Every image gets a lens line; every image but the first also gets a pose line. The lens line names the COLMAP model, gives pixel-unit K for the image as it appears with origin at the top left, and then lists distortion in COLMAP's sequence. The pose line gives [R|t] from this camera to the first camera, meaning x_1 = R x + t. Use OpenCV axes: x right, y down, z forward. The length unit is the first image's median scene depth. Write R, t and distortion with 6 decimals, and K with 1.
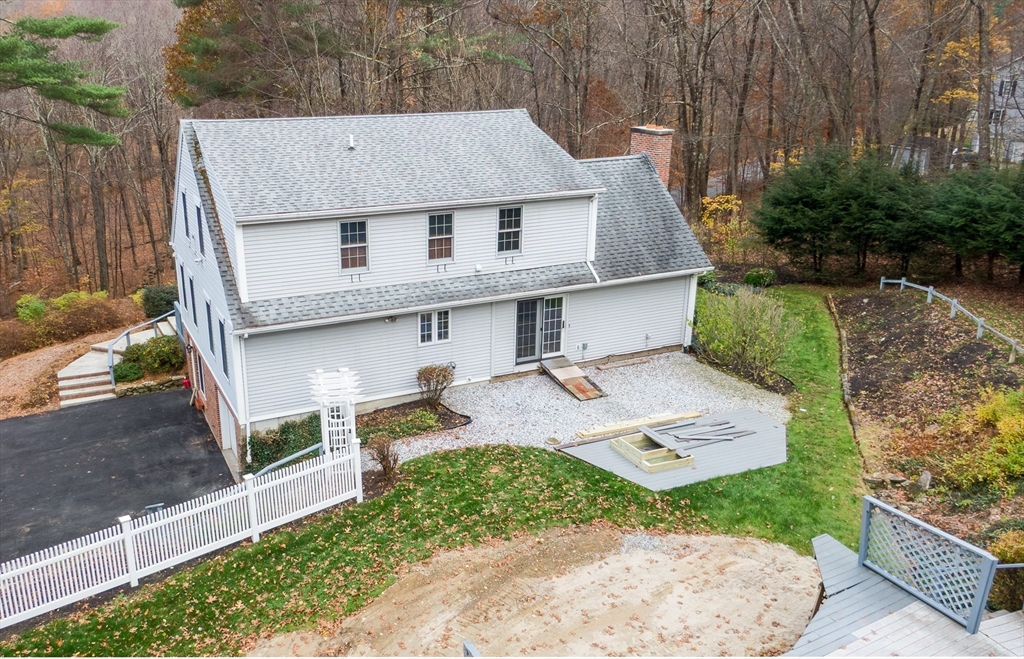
lens RADIAL K [[831.8, 0, 441.9], [0, 831.8, 329.5], [0, 0, 1]] dist [0.029907, -0.003867]
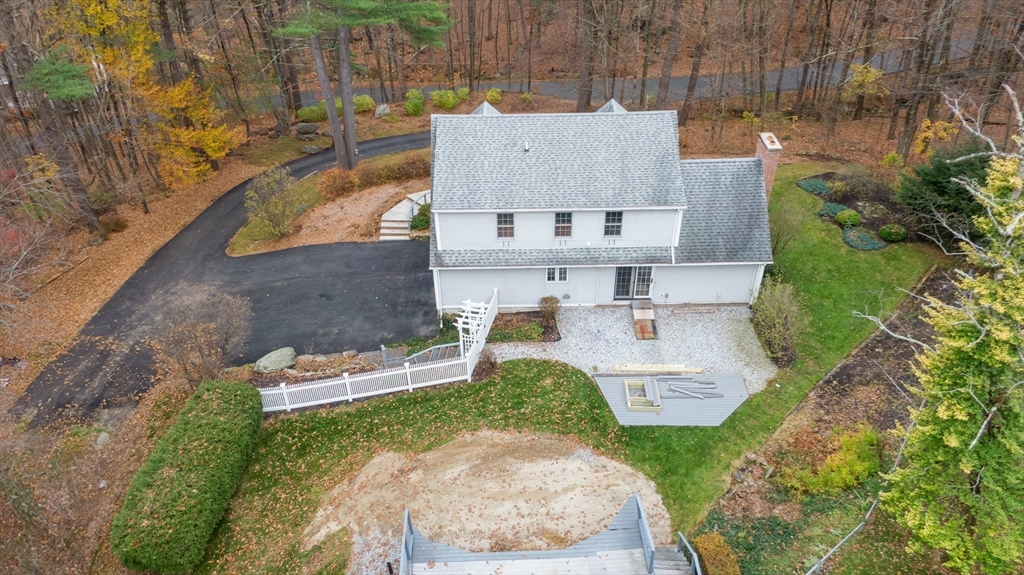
lens RADIAL K [[717.6, 0, 516.0], [0, 717.6, 287.7], [0, 0, 1]] dist [0.053940, -0.001124]
pose [[0.916389, 0.233971, -0.324790, 0.377978], [-0.121203, 0.935485, 0.331930, -0.431415], [0.381498, -0.264812, 0.885626, -0.267146]]
